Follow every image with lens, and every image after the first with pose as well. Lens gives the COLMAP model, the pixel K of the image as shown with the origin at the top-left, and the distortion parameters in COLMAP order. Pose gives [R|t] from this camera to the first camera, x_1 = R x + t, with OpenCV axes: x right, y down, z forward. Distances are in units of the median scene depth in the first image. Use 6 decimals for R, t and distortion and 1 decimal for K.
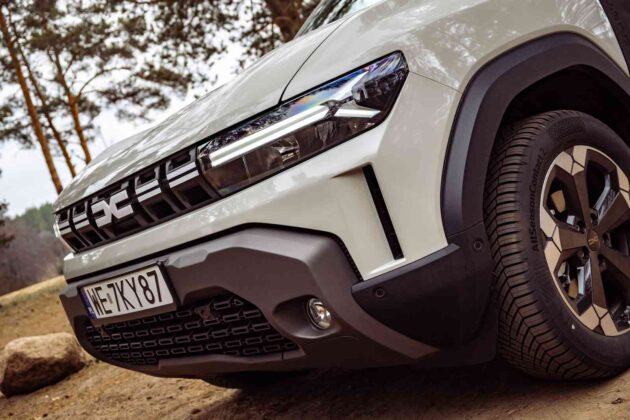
lens RADIAL K [[801.7, 0, 315.0], [0, 801.7, 210.0], [0, 0, 1]] dist [-0.012709, 0.006093]
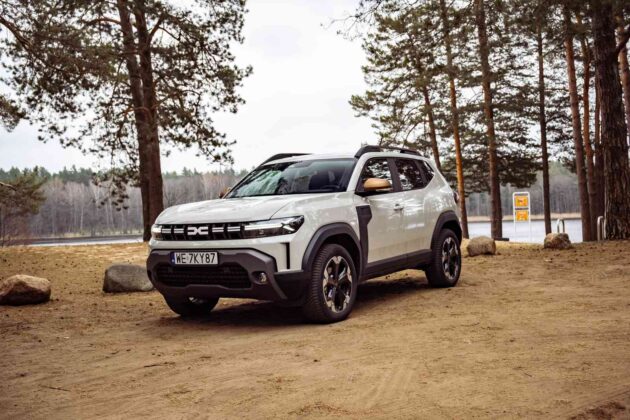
lens RADIAL K [[744.2, 0, 324.8], [0, 744.2, 222.4], [0, 0, 1]] dist [0.003695, 0.047393]
pose [[0.905516, 0.313516, 0.285916, -0.636789], [-0.280800, 0.947950, -0.150143, 0.259963], [-0.318106, 0.055672, 0.946419, -1.863438]]
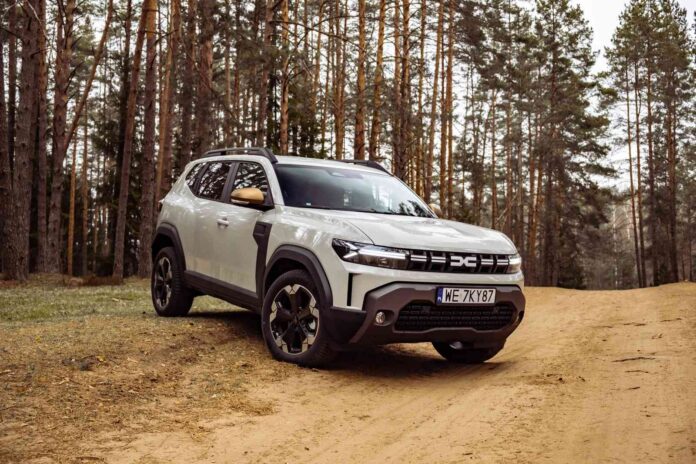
lens RADIAL K [[851.3, 0, 348.0], [0, 851.3, 232.0], [0, 0, 1]] dist [0.002802, -0.044525]
pose [[0.115249, 0.352275, 0.928773, -2.776116], [-0.063377, 0.935707, -0.347040, 0.851967], [-0.991313, -0.018867, 0.130166, 1.005936]]
